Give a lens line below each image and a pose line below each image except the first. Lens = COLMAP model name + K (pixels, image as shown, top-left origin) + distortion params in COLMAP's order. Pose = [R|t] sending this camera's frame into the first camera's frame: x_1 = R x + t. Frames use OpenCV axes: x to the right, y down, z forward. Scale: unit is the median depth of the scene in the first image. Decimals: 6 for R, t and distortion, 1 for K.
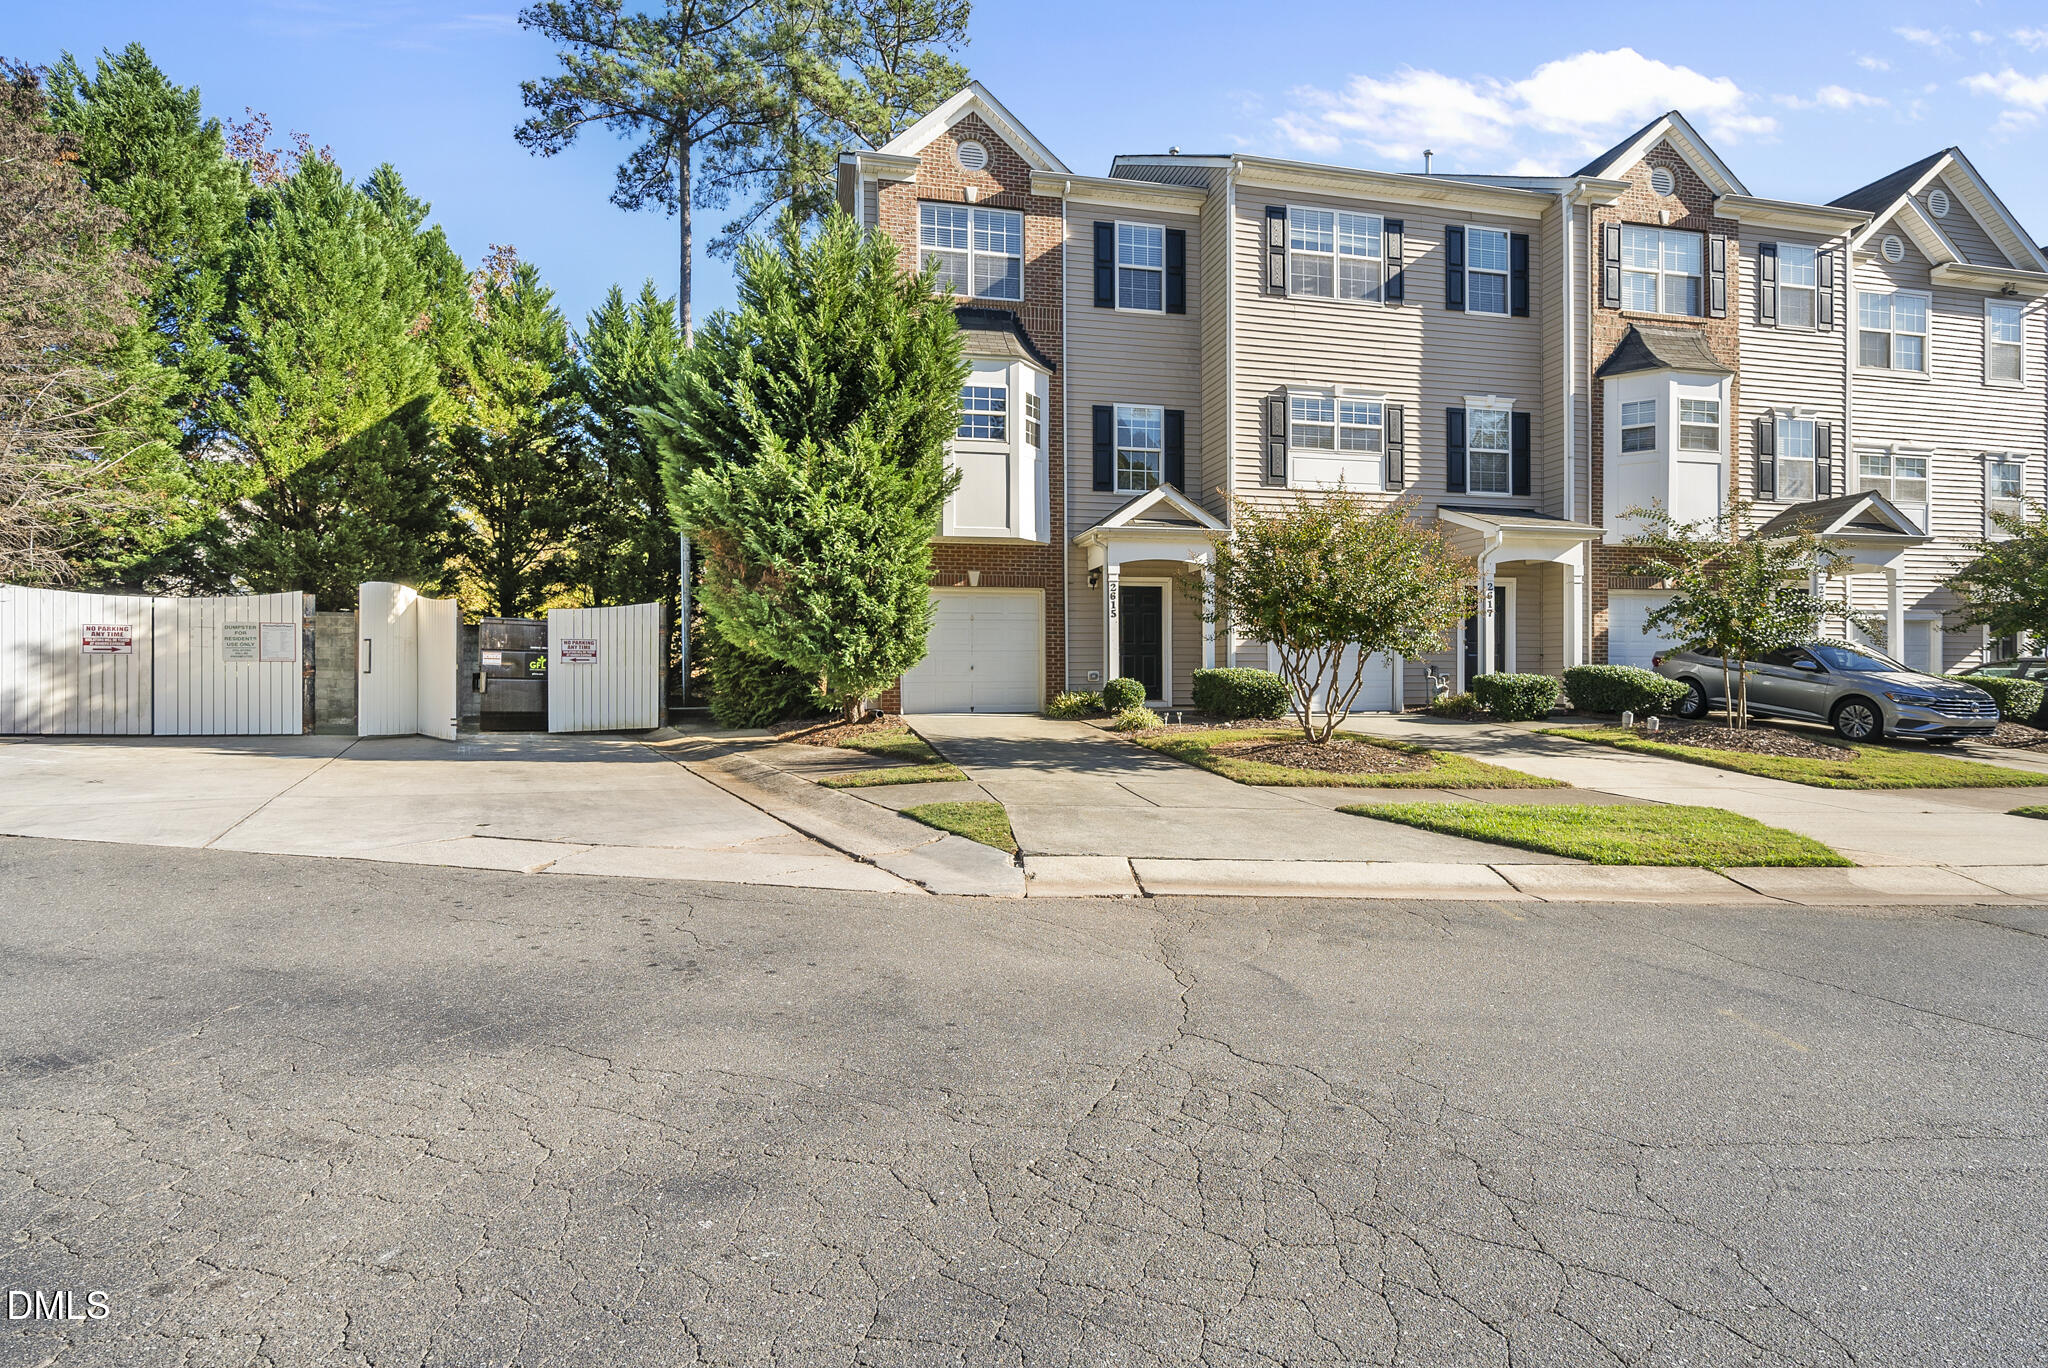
lens RADIAL K [[1039.0, 0, 1026.1], [0, 1039.0, 682.5], [0, 0, 1]] dist [-0.001916, -0.000409]
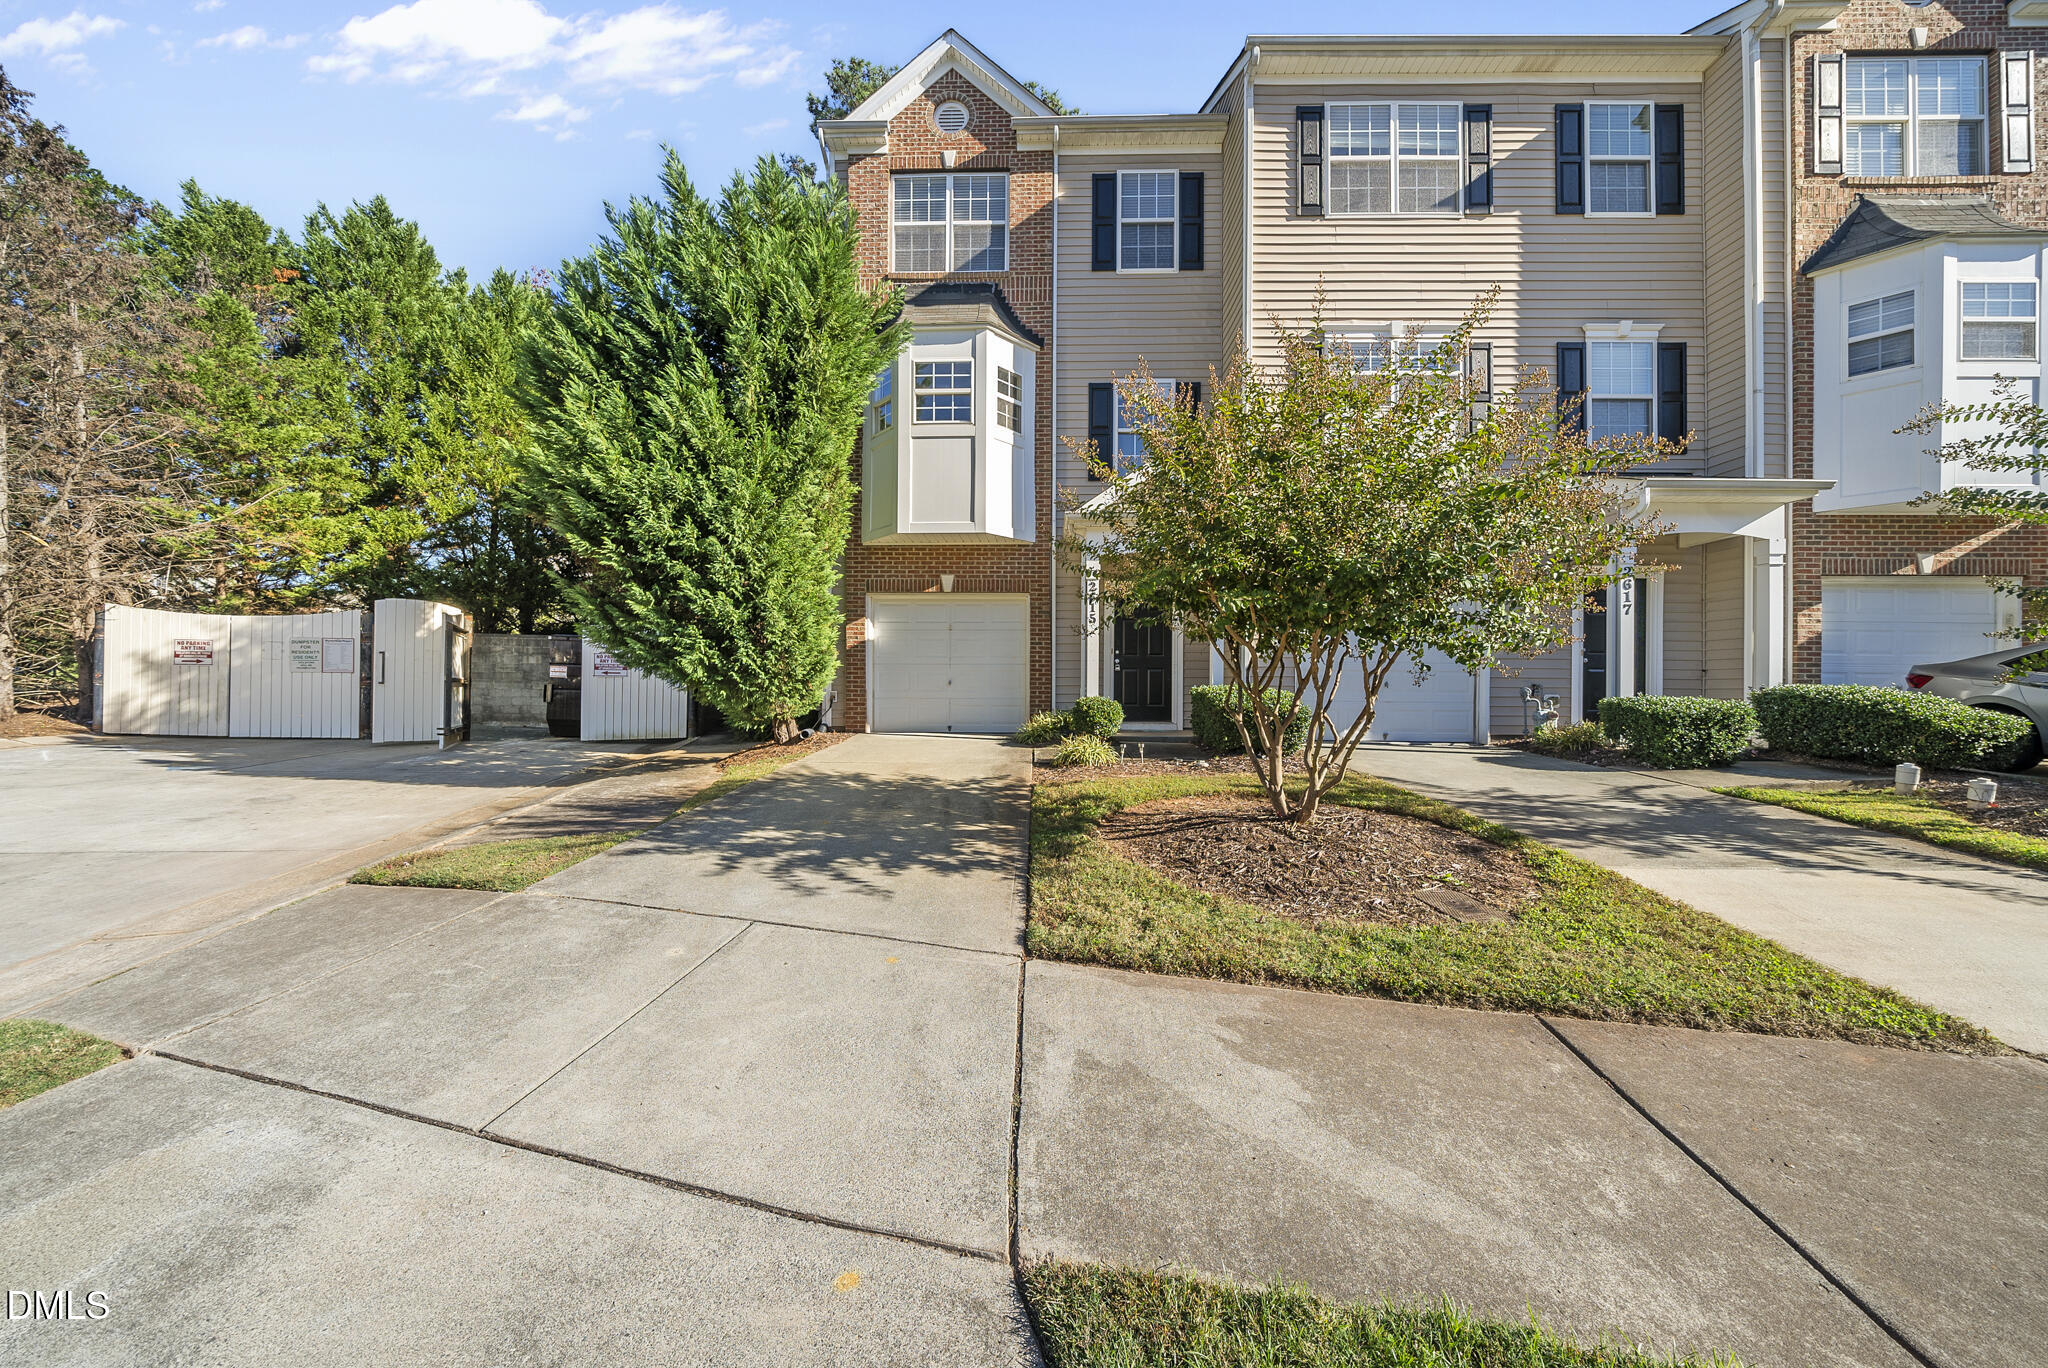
lens RADIAL K [[710.5, 0, 1019.1], [0, 710.5, 691.1], [0, 0, 1]] dist [-0.008402, 0.000108]
pose [[0.966466, 0.009911, -0.256603, 0.166009], [-0.011248, 0.999930, -0.003741, -0.005060], [0.256548, 0.006502, 0.966510, 0.417183]]
